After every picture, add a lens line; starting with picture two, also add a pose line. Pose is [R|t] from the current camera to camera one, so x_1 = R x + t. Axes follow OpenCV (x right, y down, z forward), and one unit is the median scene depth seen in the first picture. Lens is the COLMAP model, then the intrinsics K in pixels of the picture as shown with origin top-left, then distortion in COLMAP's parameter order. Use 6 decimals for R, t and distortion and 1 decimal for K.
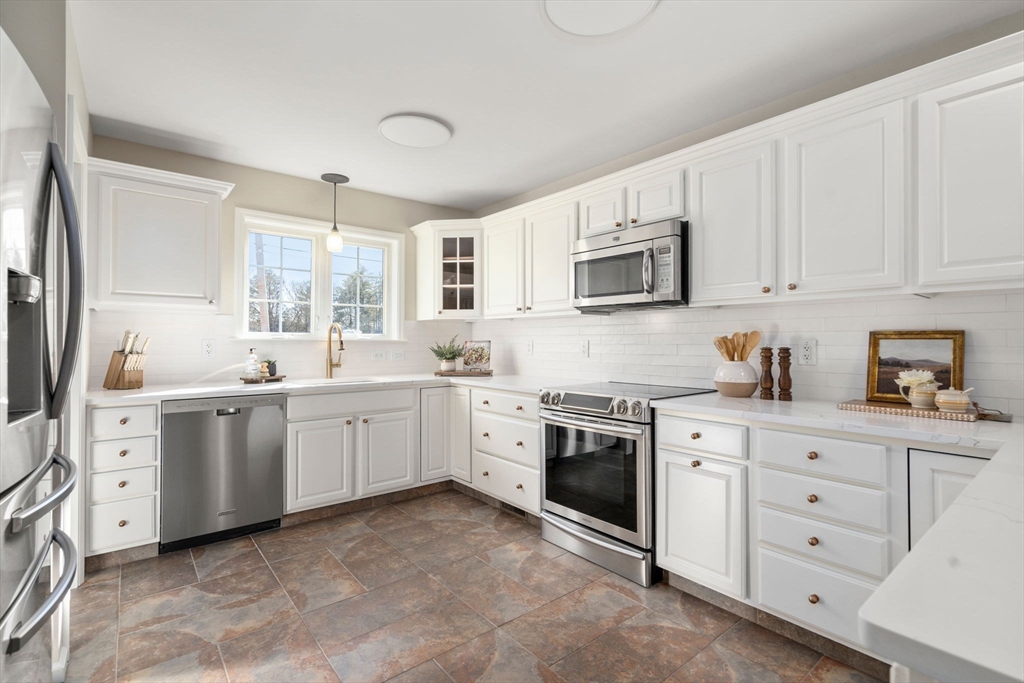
lens RADIAL K [[473.7, 0, 507.3], [0, 473.7, 338.1], [0, 0, 1]] dist [-0.004867, 0.003190]
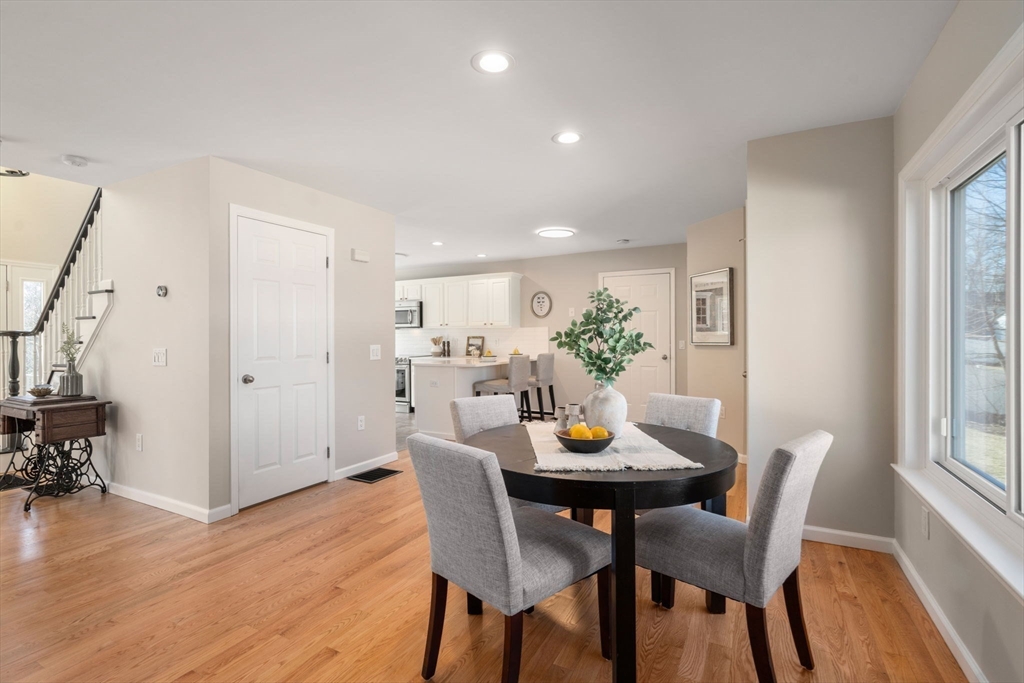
lens RADIAL K [[473.7, 0, 510.8], [0, 473.7, 344.8], [0, 0, 1]] dist [-0.004867, 0.003190]
pose [[0.917979, -0.008617, 0.396536, -0.317559], [0.002155, 0.999858, 0.016739, -0.009315], [-0.396624, -0.014511, 0.917867, -2.048673]]
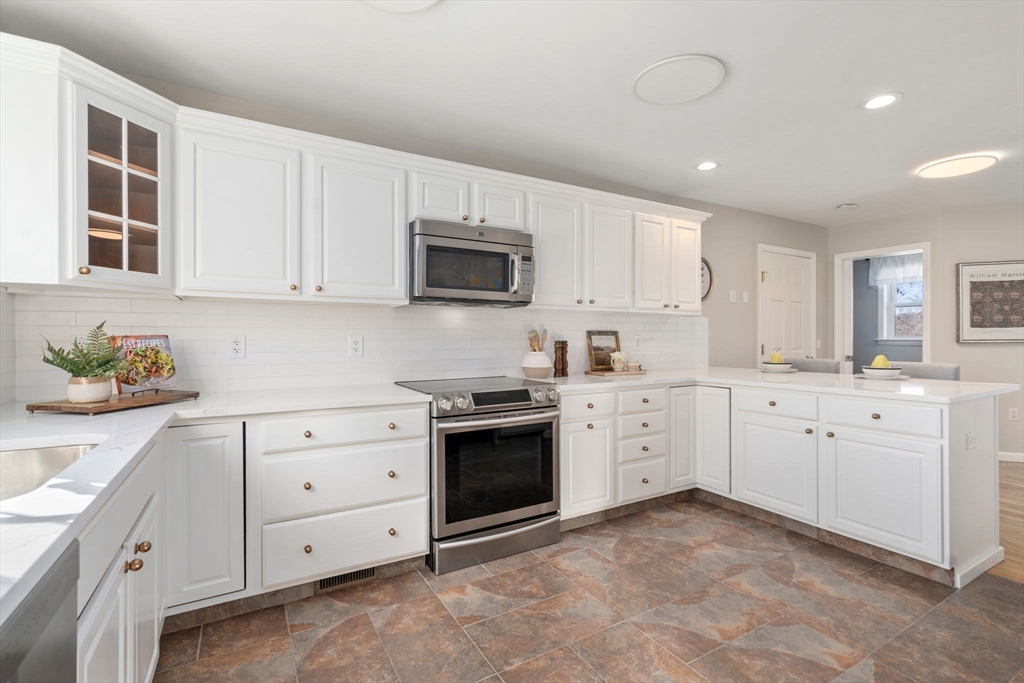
lens RADIAL K [[473.7, 0, 510.8], [0, 473.7, 338.1], [0, 0, 1]] dist [-0.004867, 0.003190]
pose [[0.145946, -0.003773, 0.989285, -0.793000], [-0.006812, 0.999965, 0.004819, 0.005013], [-0.989269, -0.007443, 0.145915, 0.828842]]
